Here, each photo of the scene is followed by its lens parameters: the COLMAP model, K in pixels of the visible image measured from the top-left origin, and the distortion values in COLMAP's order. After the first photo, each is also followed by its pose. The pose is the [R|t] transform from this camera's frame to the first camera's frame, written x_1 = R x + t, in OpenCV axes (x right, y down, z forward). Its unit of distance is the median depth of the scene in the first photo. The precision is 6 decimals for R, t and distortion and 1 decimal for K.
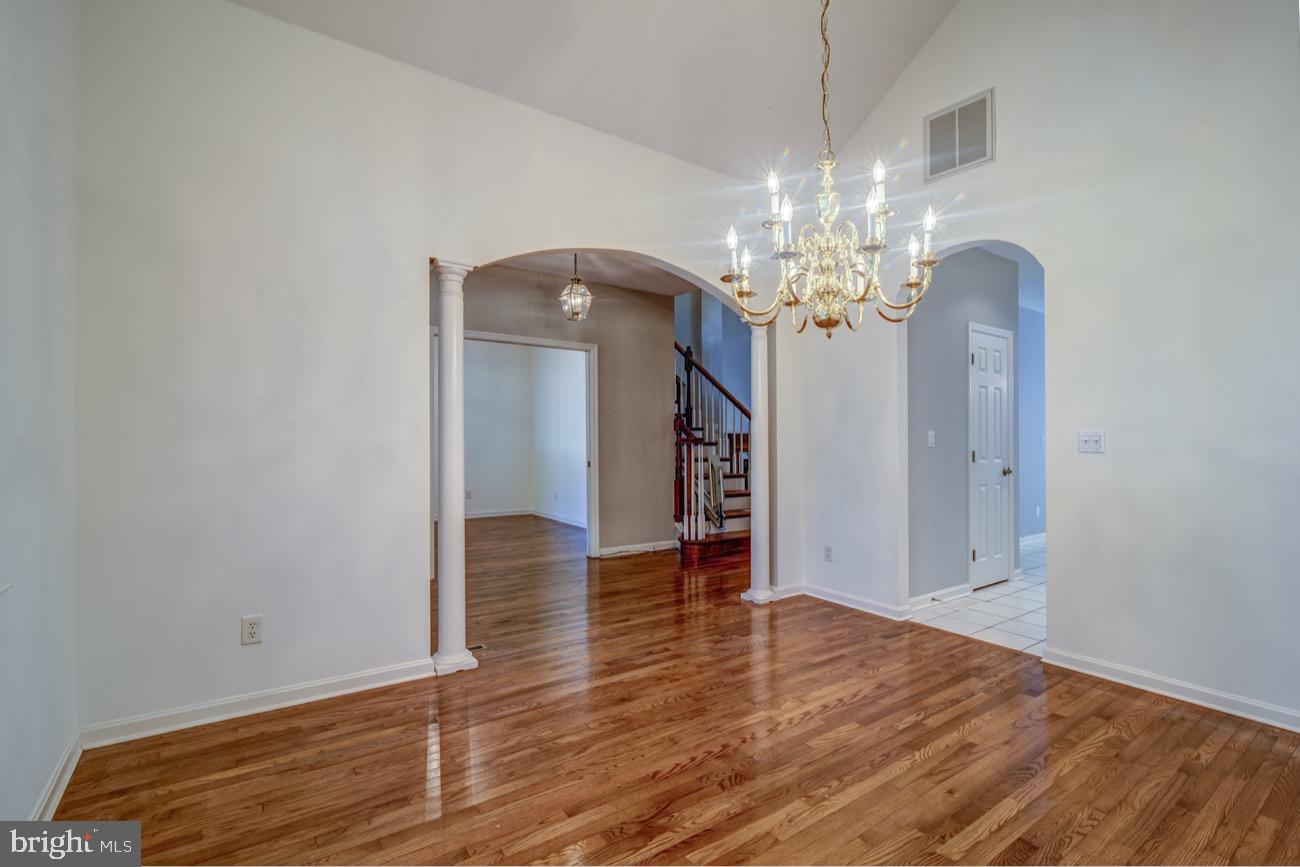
lens RADIAL K [[593.9, 0, 649.8], [0, 593.9, 427.2], [0, 0, 1]] dist [-0.002976, 0.000063]
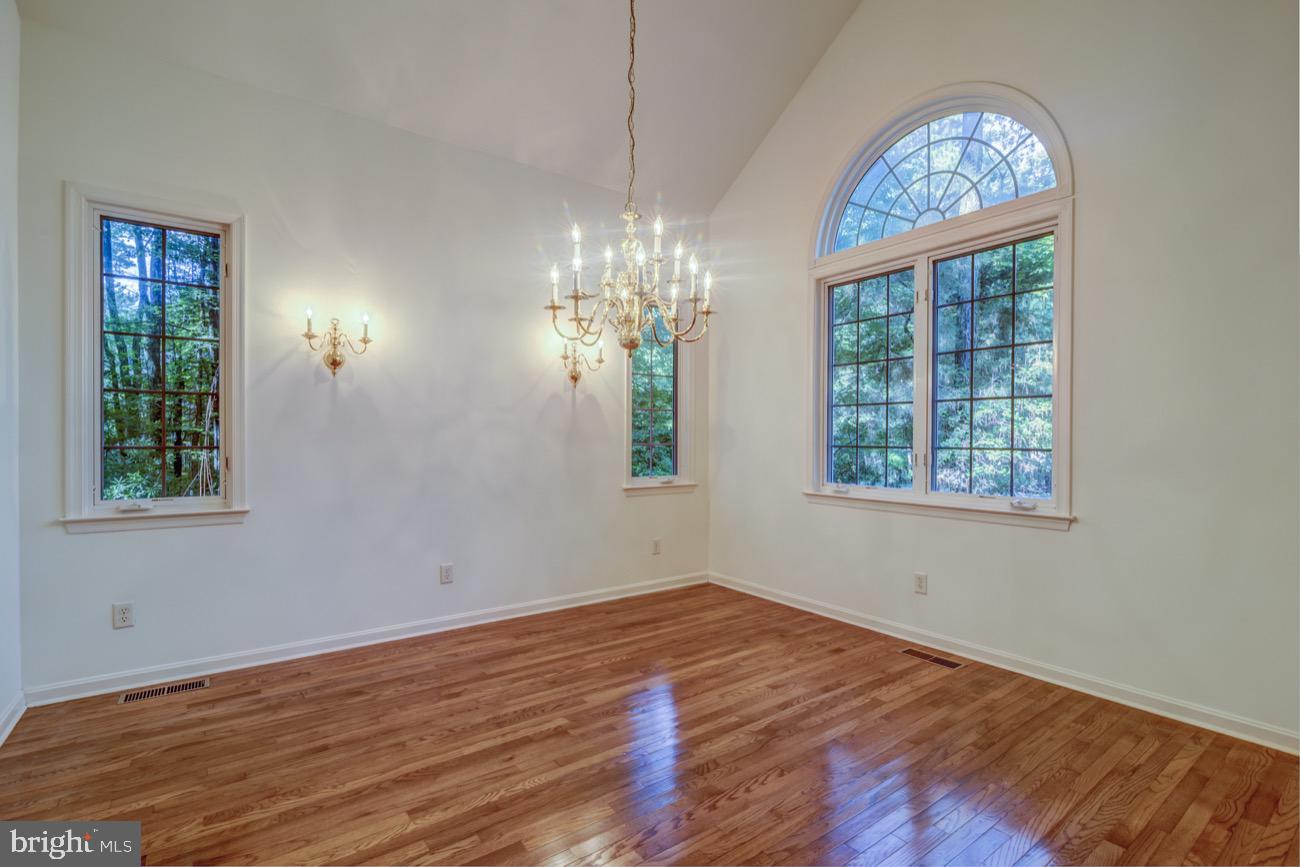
lens RADIAL K [[595.7, 0, 650.4], [0, 595.7, 441.3], [0, 0, 1]] dist [-0.009560, -0.000085]
pose [[-0.999781, -0.014270, -0.015324, 0.213918], [-0.014210, 0.999891, -0.003976, 0.019116], [0.015379, -0.003758, -0.999875, 1.671593]]
